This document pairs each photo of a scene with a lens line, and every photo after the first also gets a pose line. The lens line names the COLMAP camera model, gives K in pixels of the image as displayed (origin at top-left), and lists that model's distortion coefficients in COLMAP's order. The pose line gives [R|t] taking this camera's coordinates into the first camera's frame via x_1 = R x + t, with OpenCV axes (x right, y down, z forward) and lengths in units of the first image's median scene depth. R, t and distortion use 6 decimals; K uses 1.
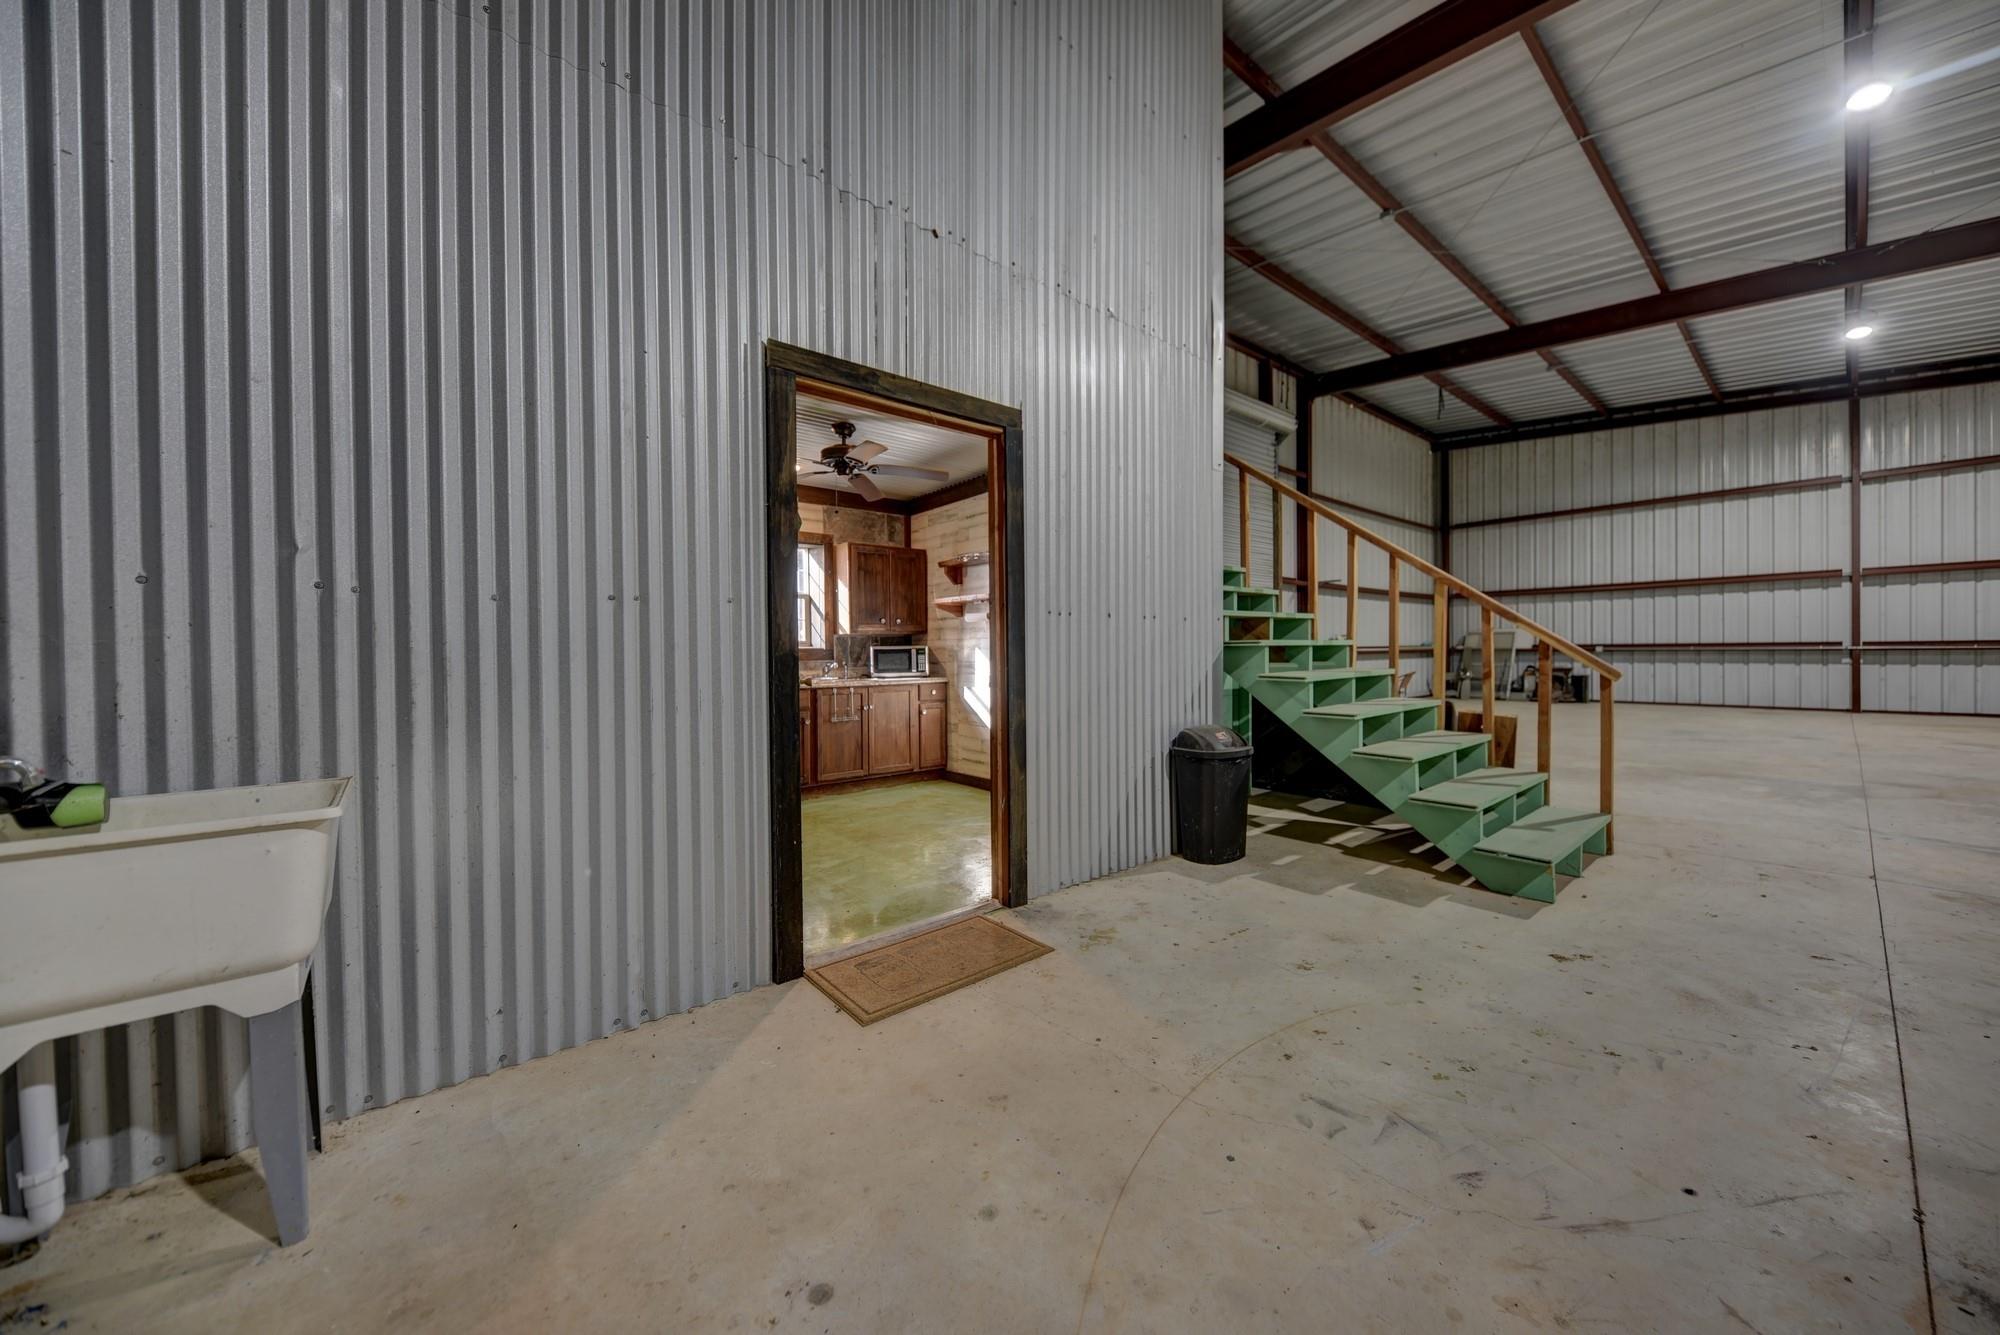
lens RADIAL K [[695.6, 0, 994.4], [0, 695.6, 659.7], [0, 0, 1]] dist [-0.005357, -0.000738]
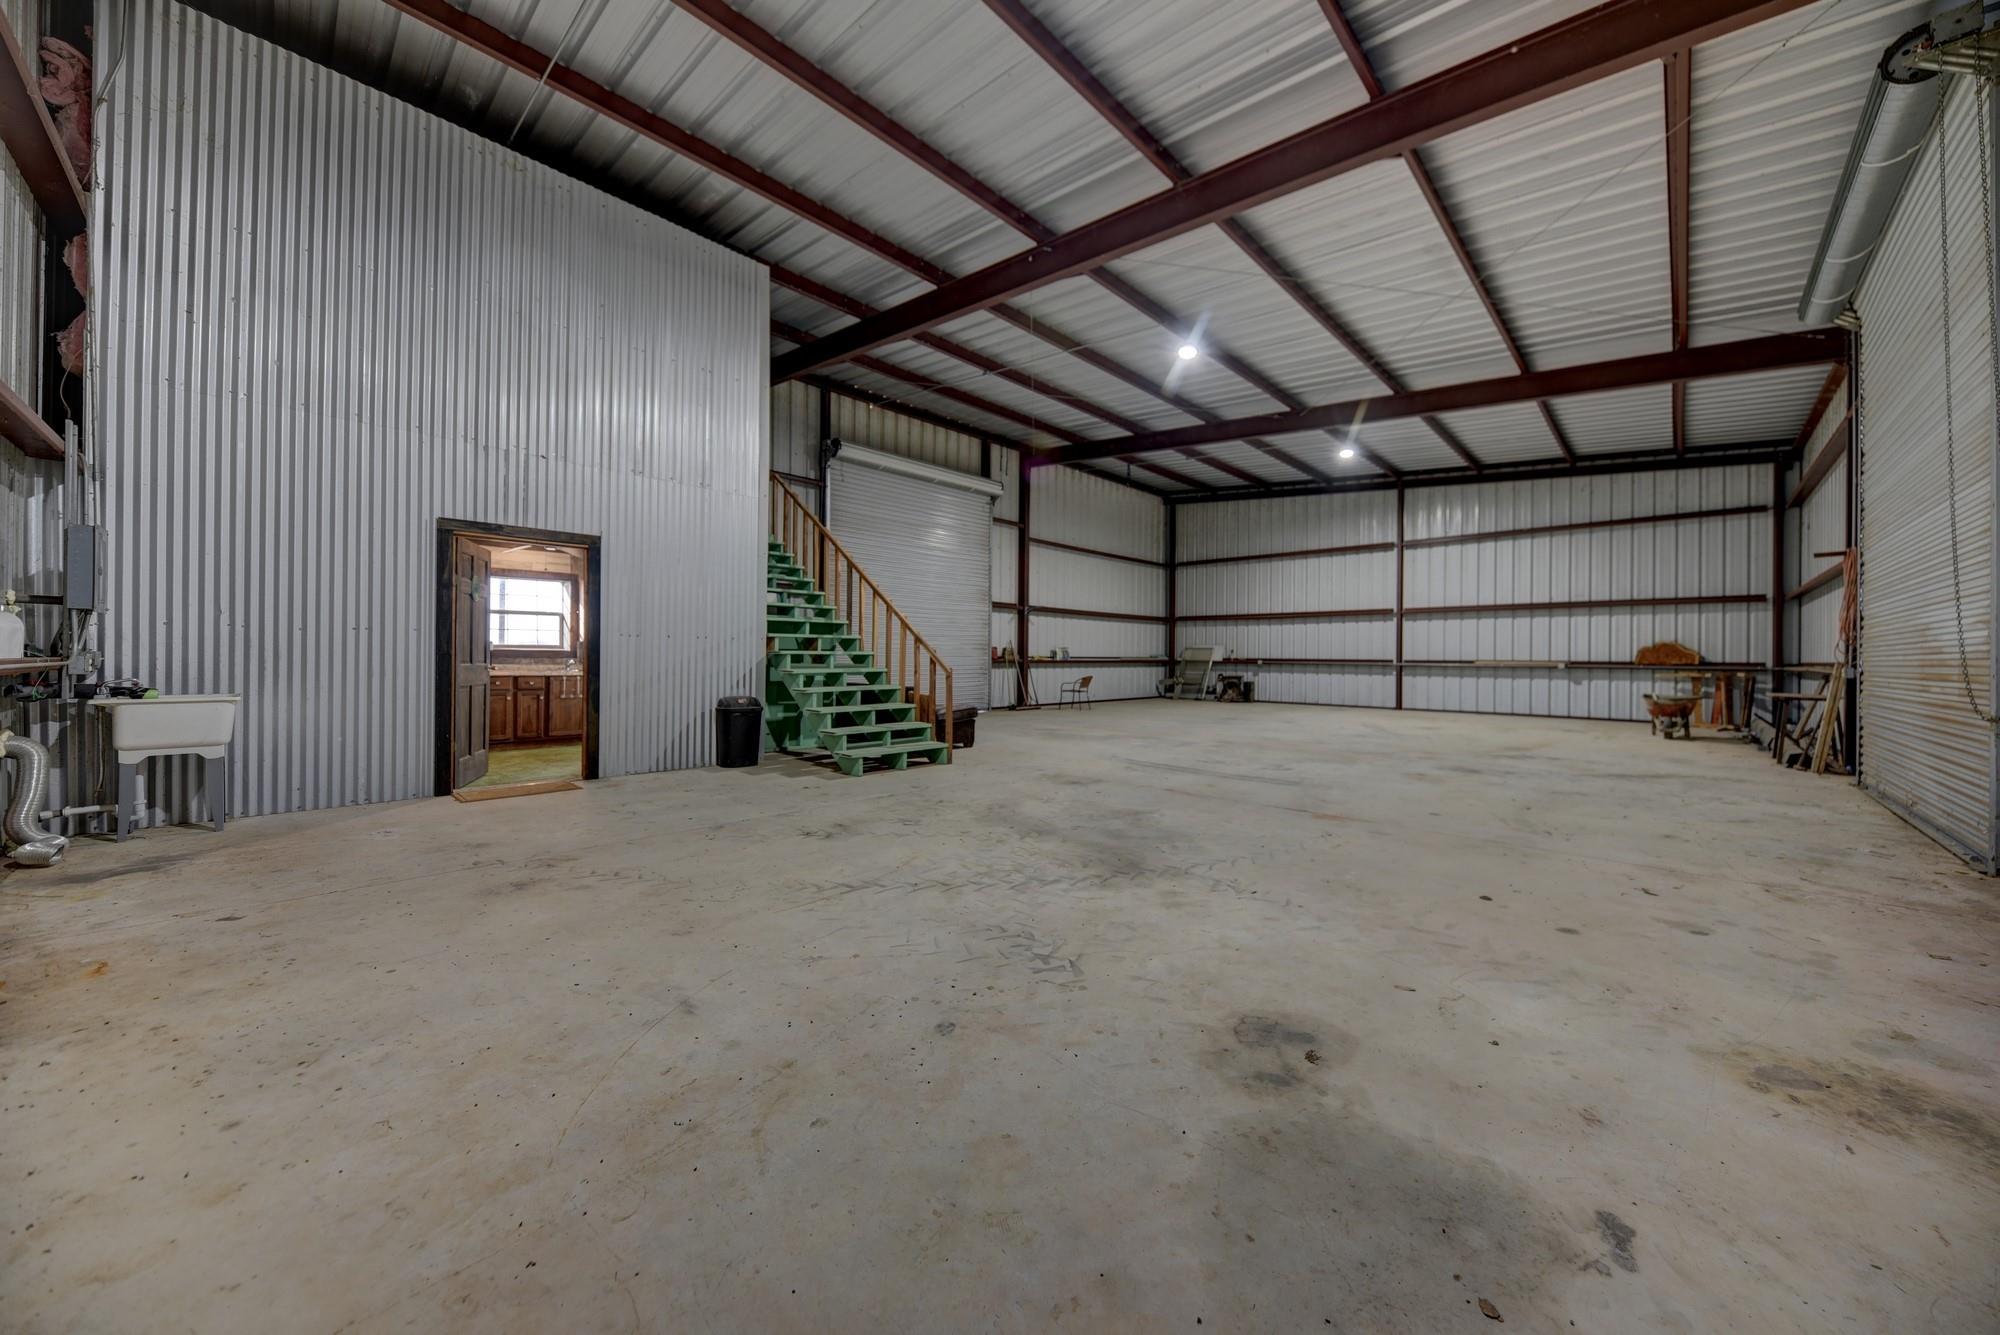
lens RADIAL K [[695.6, 0, 999.7], [0, 695.6, 657.5], [0, 0, 1]] dist [-0.005357, -0.000738]
pose [[0.991774, 0.019339, 0.126533, 0.486885], [-0.018001, 0.999769, -0.011709, 0.000052], [-0.126731, 0.009335, 0.991893, -0.596629]]
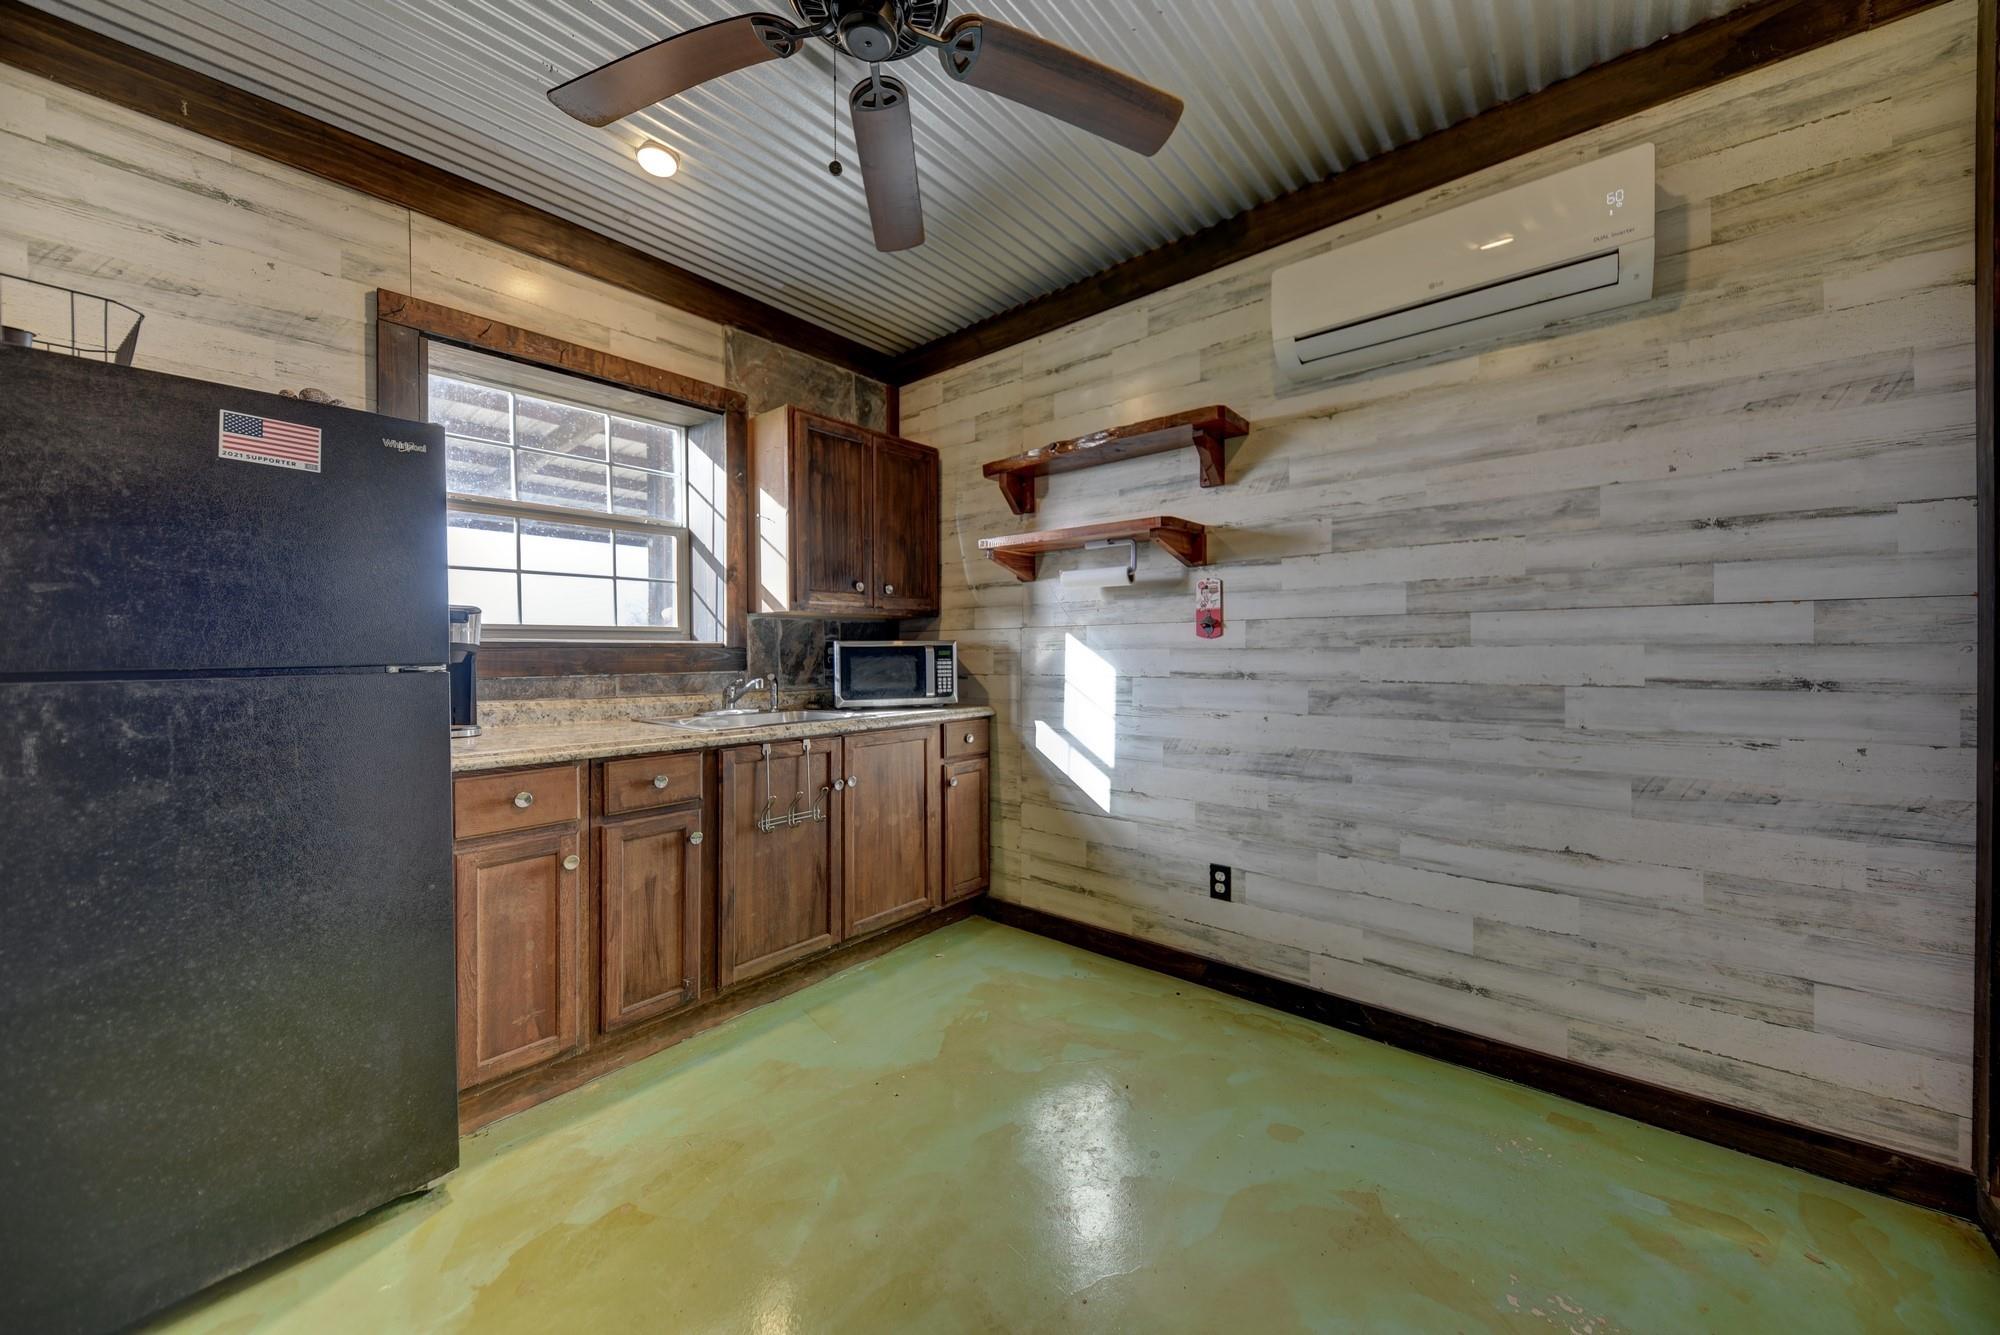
lens RADIAL K [[733.6, 0, 1025.0], [0, 733.6, 651.5], [0, 0, 1]] dist [-0.000804, -0.001718]
pose [[0.976514, 0.004221, 0.215411, -0.157880], [-0.001481, 0.999916, -0.012881, -0.006377], [-0.215447, 0.012259, 0.976438, 0.499768]]
